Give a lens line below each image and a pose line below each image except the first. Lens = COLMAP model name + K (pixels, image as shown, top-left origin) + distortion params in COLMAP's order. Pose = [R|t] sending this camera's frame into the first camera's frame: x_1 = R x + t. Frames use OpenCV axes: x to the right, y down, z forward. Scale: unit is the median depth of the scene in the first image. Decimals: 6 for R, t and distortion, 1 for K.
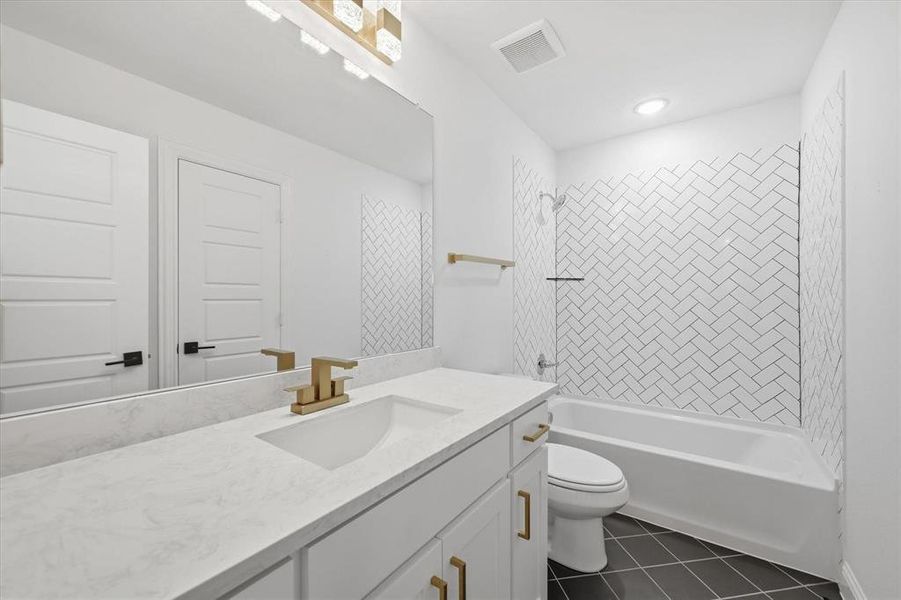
lens RADIAL K [[359.6, 0, 445.1], [0, 359.6, 299.2], [0, 0, 1]] dist [-0.006246, 0.000436]
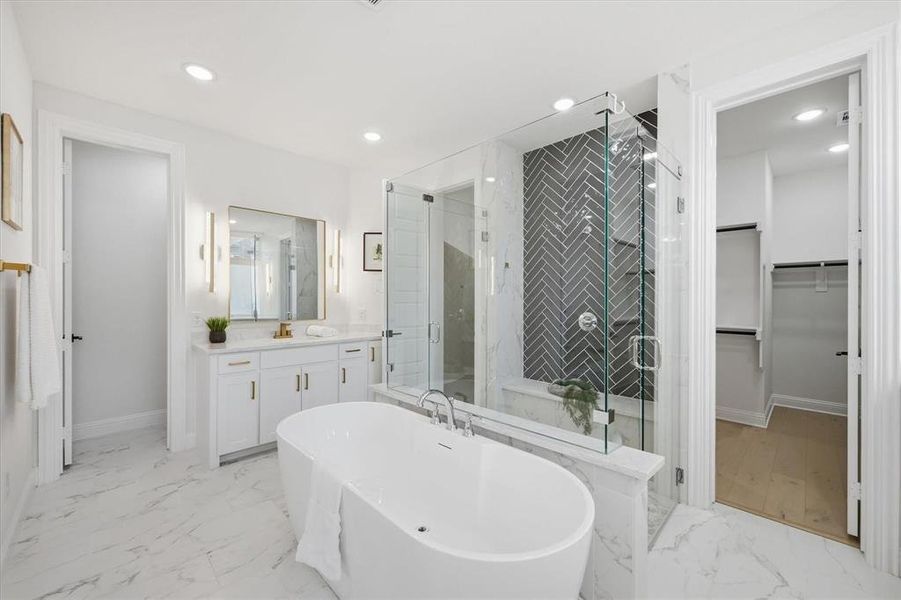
lens RADIAL K [[359.6, 0, 451.2], [0, 359.6, 302.1], [0, 0, 1]] dist [-0.006246, 0.000436]
pose [[0.987786, 0.008509, -0.155586, 1.611927], [-0.007823, 0.999957, 0.005021, -0.049409], [0.155622, -0.003742, 0.987810, -1.908599]]
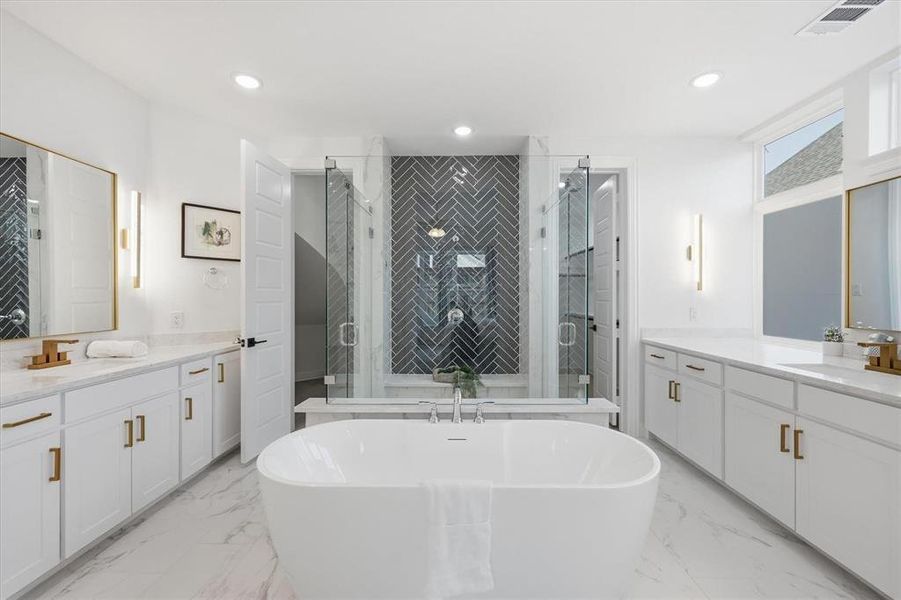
lens RADIAL K [[359.6, 0, 451.2], [0, 359.6, 299.8], [0, 0, 1]] dist [-0.006246, 0.000436]
pose [[0.807896, 0.003092, 0.589317, 0.225540], [-0.002463, 0.999995, -0.001871, -0.038547], [-0.589320, 0.000060, 0.807900, -1.623315]]
